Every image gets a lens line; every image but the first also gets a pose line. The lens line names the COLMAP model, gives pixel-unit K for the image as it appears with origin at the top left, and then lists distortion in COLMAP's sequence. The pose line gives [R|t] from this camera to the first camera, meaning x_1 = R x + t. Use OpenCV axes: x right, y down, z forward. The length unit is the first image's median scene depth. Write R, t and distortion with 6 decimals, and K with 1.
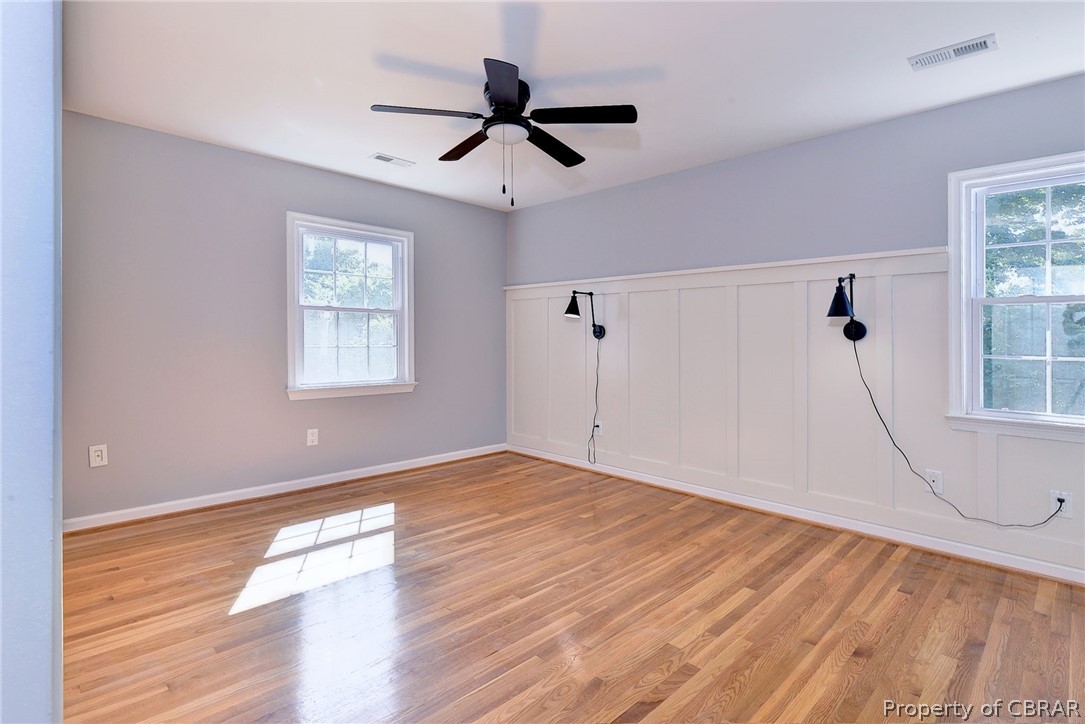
lens RADIAL K [[549.6, 0, 540.9], [0, 549.6, 340.4], [0, 0, 1]] dist [0.000022, -0.008888]
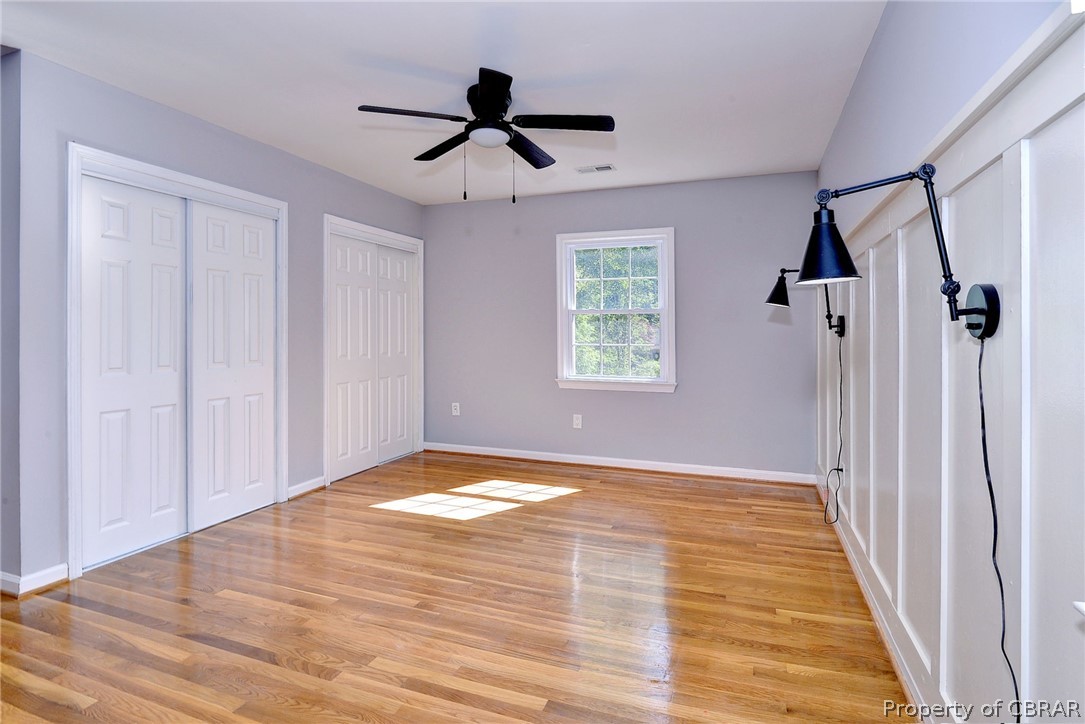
lens RADIAL K [[549.6, 0, 540.9], [0, 549.6, 340.4], [0, 0, 1]] dist [0.000022, -0.008888]
pose [[0.397827, 0.003480, -0.917454, 0.806826], [-0.001738, 0.999994, 0.003039, 0.000327], [0.917459, 0.000386, 0.397831, 0.586461]]
